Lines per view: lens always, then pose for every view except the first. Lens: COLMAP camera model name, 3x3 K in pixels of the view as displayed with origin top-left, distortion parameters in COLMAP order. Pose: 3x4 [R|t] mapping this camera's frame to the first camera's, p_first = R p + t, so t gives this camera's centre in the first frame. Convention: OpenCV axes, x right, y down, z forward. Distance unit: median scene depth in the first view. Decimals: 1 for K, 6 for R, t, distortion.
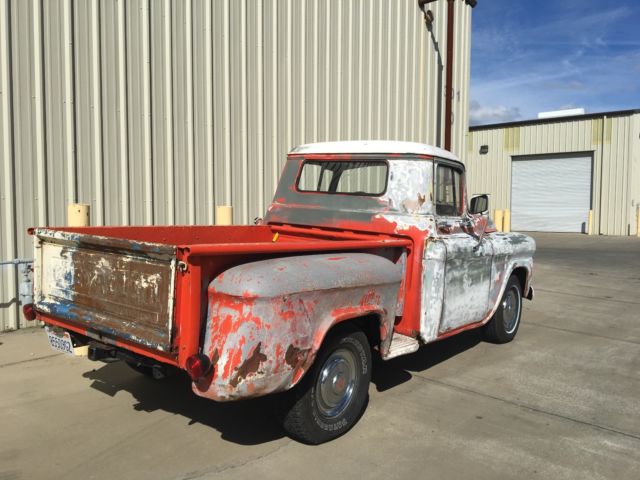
lens RADIAL K [[539.7, 0, 320.0], [0, 539.7, 240.0], [0, 0, 1]] dist [0.103317, -0.170898]
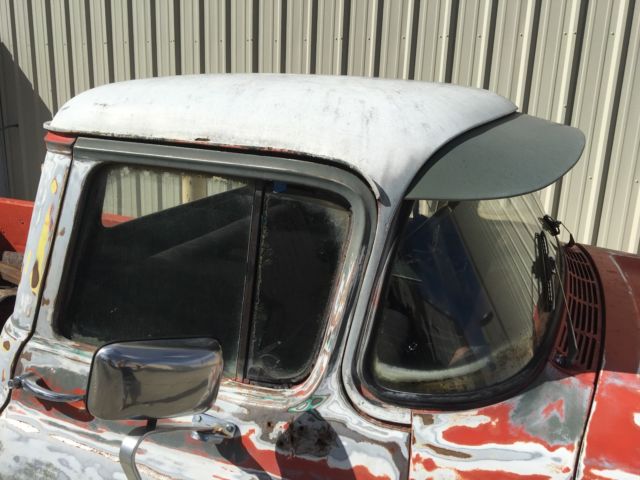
lens RADIAL K [[539.7, 0, 320.0], [0, 539.7, 240.0], [0, 0, 1]] dist [0.103317, -0.170898]
pose [[0.237709, 0.191393, -0.952294, 0.536363], [-0.087776, 0.980617, 0.175175, -0.169980], [0.967362, 0.041948, 0.249901, 1.090629]]
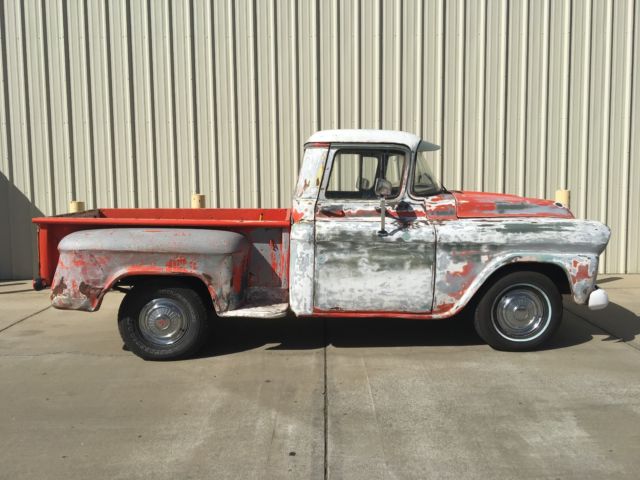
lens RADIAL K [[539.7, 0, 320.0], [0, 539.7, 240.0], [0, 0, 1]] dist [0.103317, -0.170898]
pose [[0.642527, 0.048328, -0.764738, 1.040970], [-0.027782, 0.998822, 0.039779, -0.008137], [0.765760, -0.004313, 0.643113, 0.324575]]
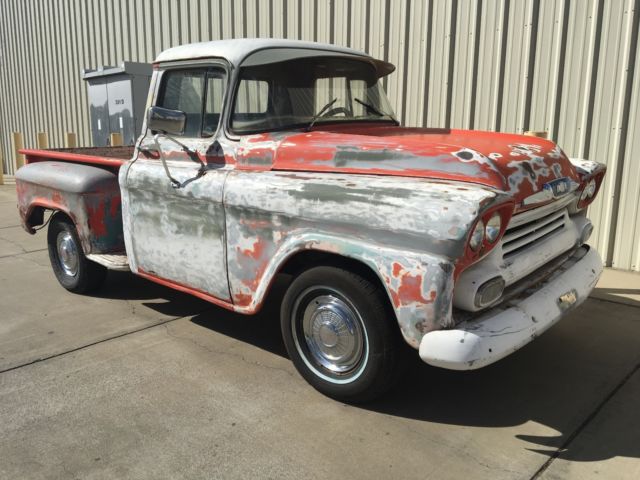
lens RADIAL K [[539.7, 0, 320.0], [0, 539.7, 240.0], [0, 0, 1]] dist [0.103317, -0.170898]
pose [[-0.065084, 0.174903, -0.982432, 1.087568], [-0.063419, 0.981804, 0.178993, -0.056892], [0.995862, 0.073954, -0.052808, 1.352866]]
